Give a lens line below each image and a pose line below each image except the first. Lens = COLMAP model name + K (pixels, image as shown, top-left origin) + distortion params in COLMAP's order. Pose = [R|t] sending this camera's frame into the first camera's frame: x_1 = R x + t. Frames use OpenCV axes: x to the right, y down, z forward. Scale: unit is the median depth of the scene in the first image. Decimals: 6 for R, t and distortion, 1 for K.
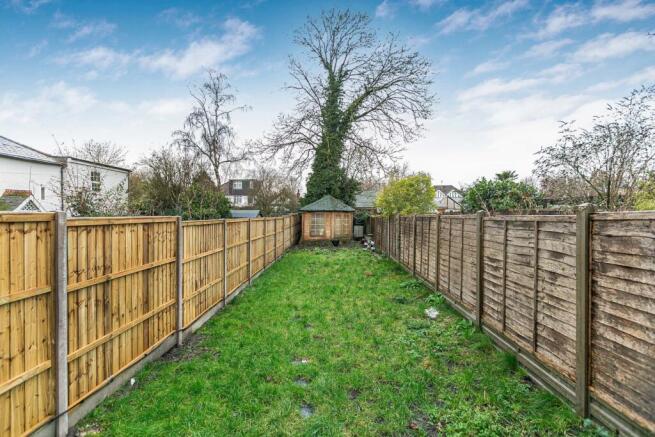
lens RADIAL K [[302.8, 0, 327.5], [0, 302.8, 218.5], [0, 0, 1]] dist [-0.000068, -0.000153]
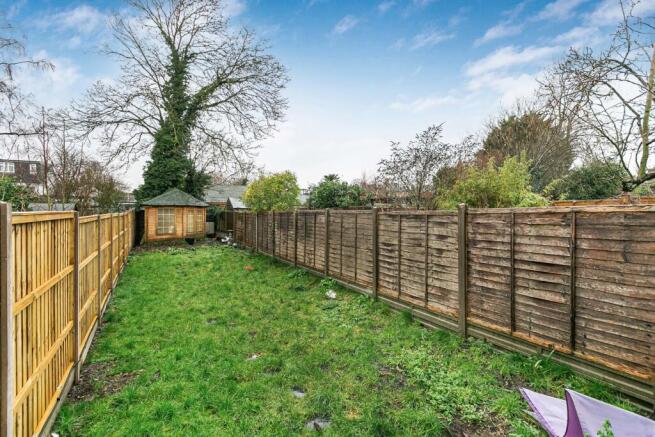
lens RADIAL K [[302.8, 0, 327.5], [0, 302.8, 218.5], [0, 0, 1]] dist [-0.000068, -0.000153]
pose [[0.842263, -0.010742, 0.538959, -0.303296], [0.003773, 0.999894, 0.014032, 0.002596], [-0.539053, -0.009785, 0.842215, 0.025671]]
